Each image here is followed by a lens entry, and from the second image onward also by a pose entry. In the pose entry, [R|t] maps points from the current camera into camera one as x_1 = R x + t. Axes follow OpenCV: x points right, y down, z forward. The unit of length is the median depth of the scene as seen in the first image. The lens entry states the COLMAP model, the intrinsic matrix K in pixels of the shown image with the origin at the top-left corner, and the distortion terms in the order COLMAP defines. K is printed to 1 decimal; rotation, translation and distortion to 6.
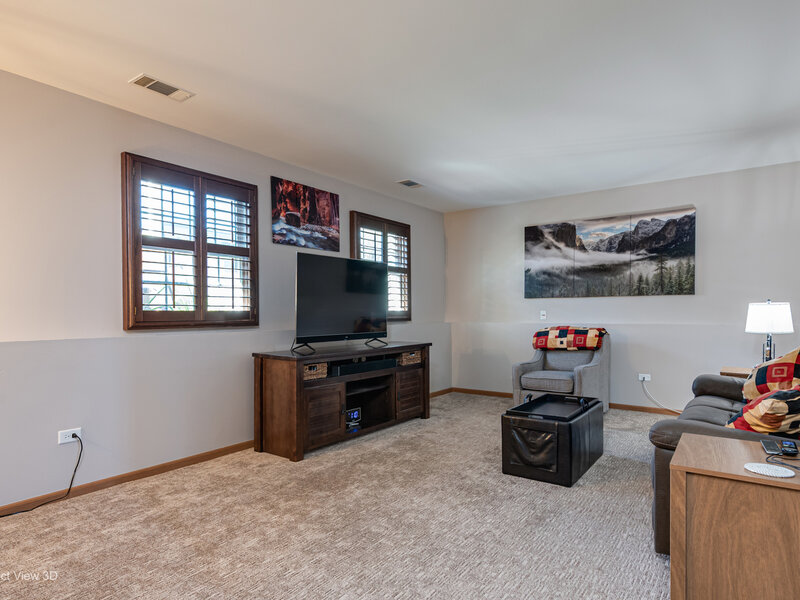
lens RADIAL K [[477.1, 0, 399.9], [0, 477.1, 316.4], [0, 0, 1]] dist [0.001661, 0.000359]
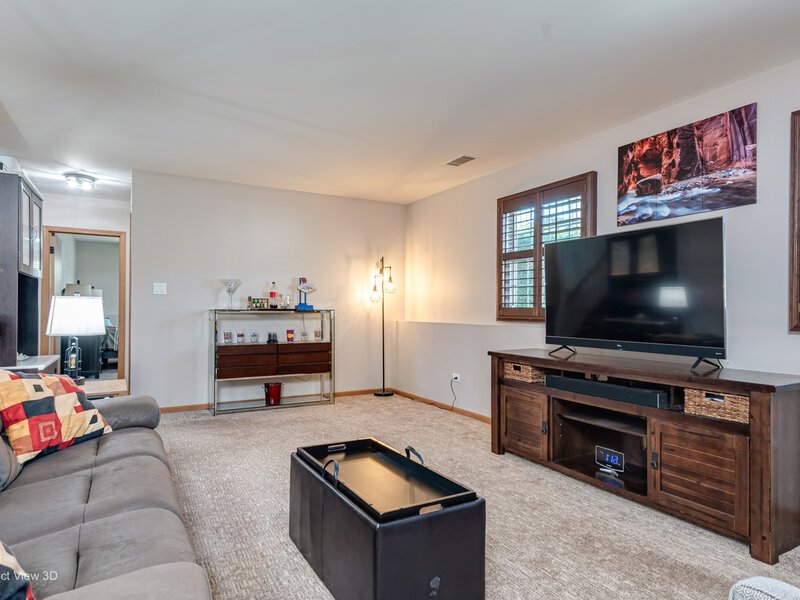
lens RADIAL K [[510.0, 0, 400.0], [0, 510.0, 300.0], [0, 0, 1]] dist [-0.000223, -0.001449]
pose [[-0.443393, -0.010264, -0.896269, 0.688605], [-0.007242, 0.999943, -0.007869, -0.014826], [0.896298, 0.003002, -0.443442, 1.027753]]
